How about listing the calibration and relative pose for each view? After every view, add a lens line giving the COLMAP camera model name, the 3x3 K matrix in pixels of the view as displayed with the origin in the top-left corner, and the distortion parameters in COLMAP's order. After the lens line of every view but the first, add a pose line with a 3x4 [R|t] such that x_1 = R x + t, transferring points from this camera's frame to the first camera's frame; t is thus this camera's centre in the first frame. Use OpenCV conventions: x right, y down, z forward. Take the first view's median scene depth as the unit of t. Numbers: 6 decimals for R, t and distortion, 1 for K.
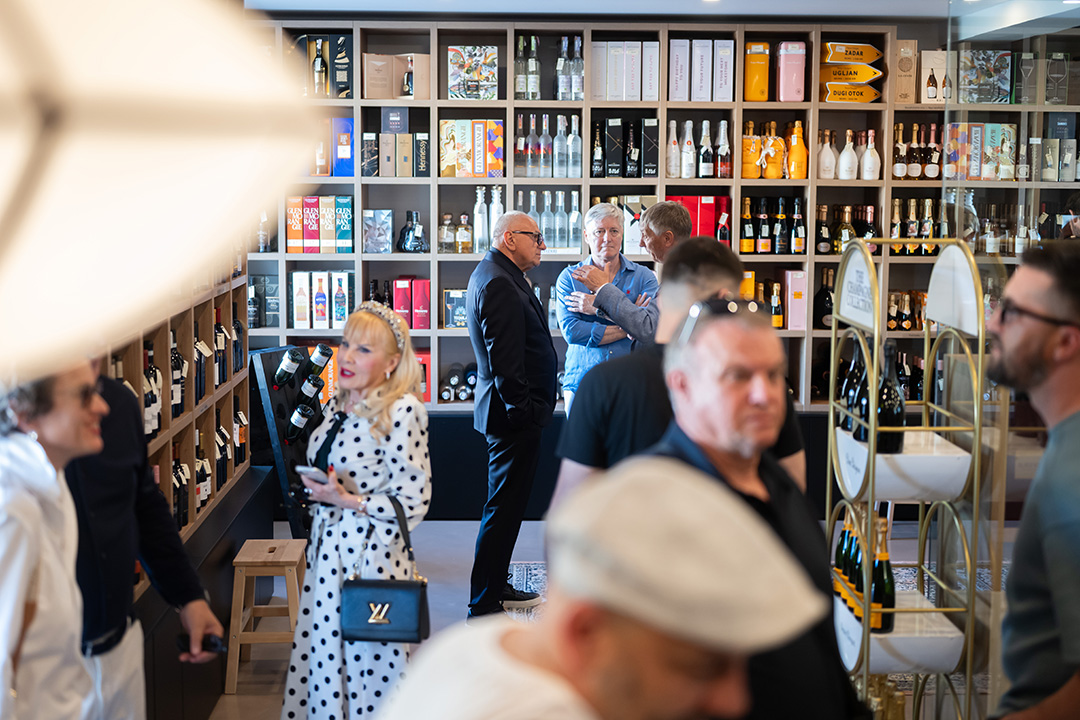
lens RADIAL K [[1551.5, 0, 538.7], [0, 1551.5, 355.5], [0, 0, 1]] dist [0.006407, 0.000000]
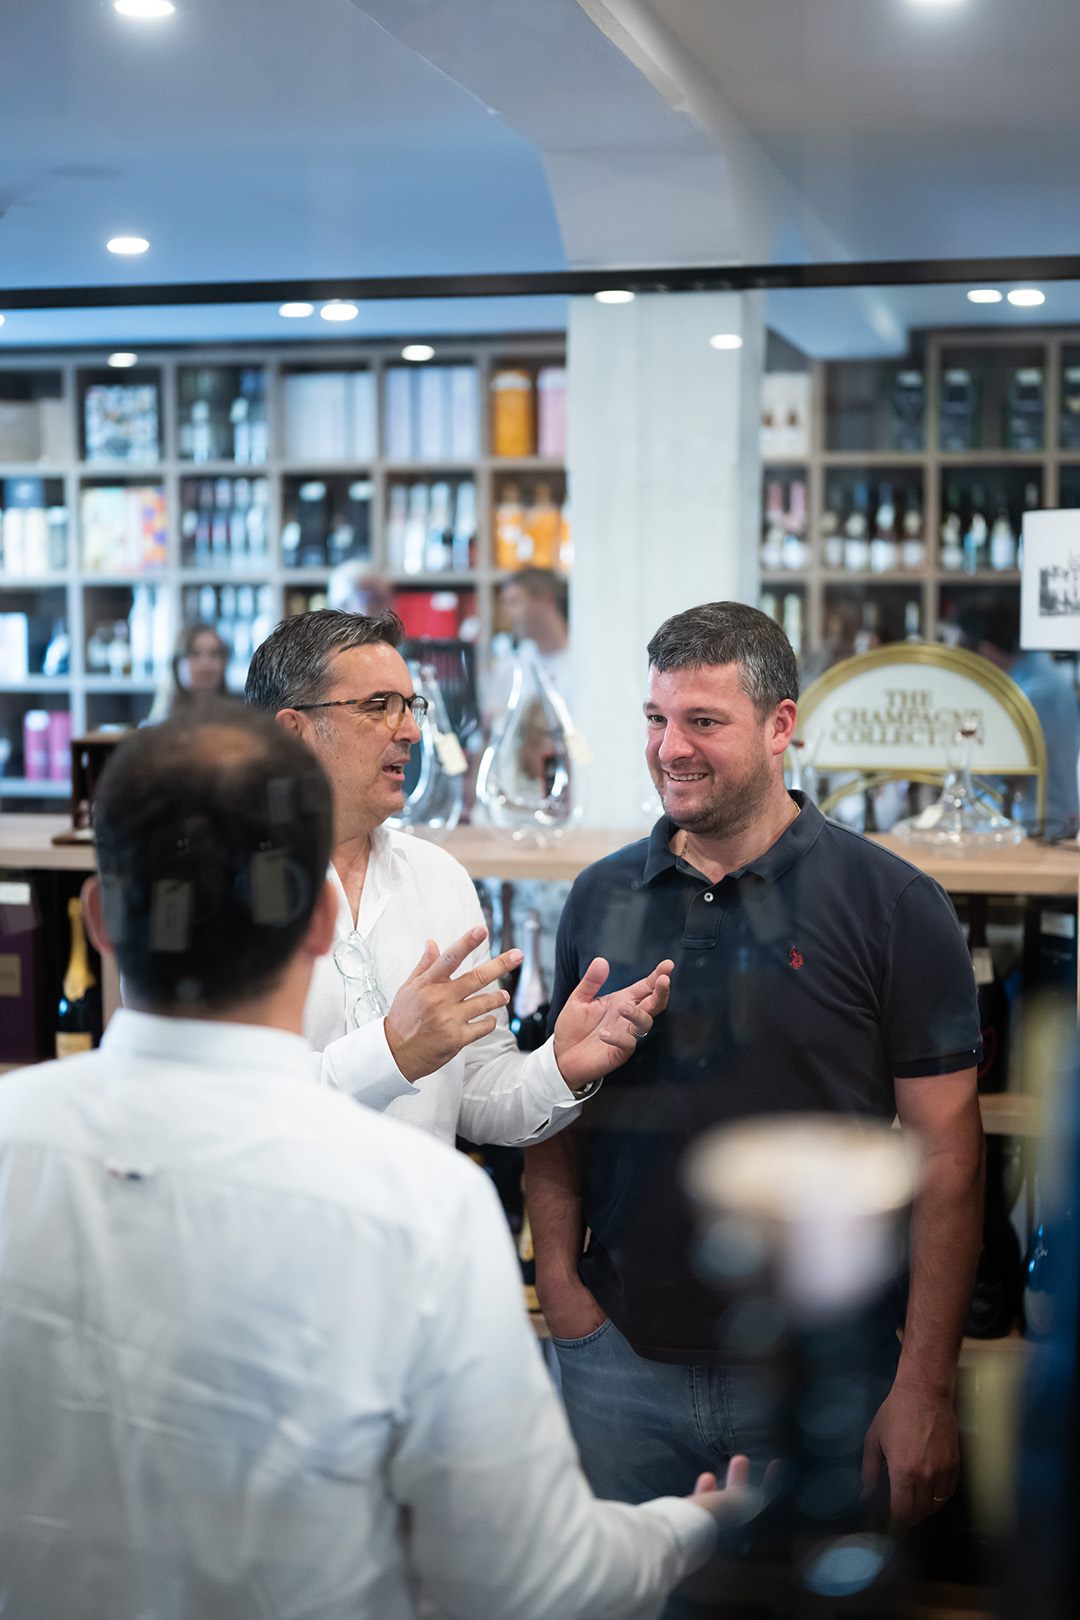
lens RADIAL K [[2327.2, 0, 547.2], [0, 2327.2, 803.7], [0, 0, 1]] dist [0.006407, 0.000000]
pose [[0.965961, 0.015750, -0.258210, 0.422734], [-0.019460, 0.999741, -0.011817, 0.000978], [0.257957, 0.016440, 0.966017, 0.015494]]
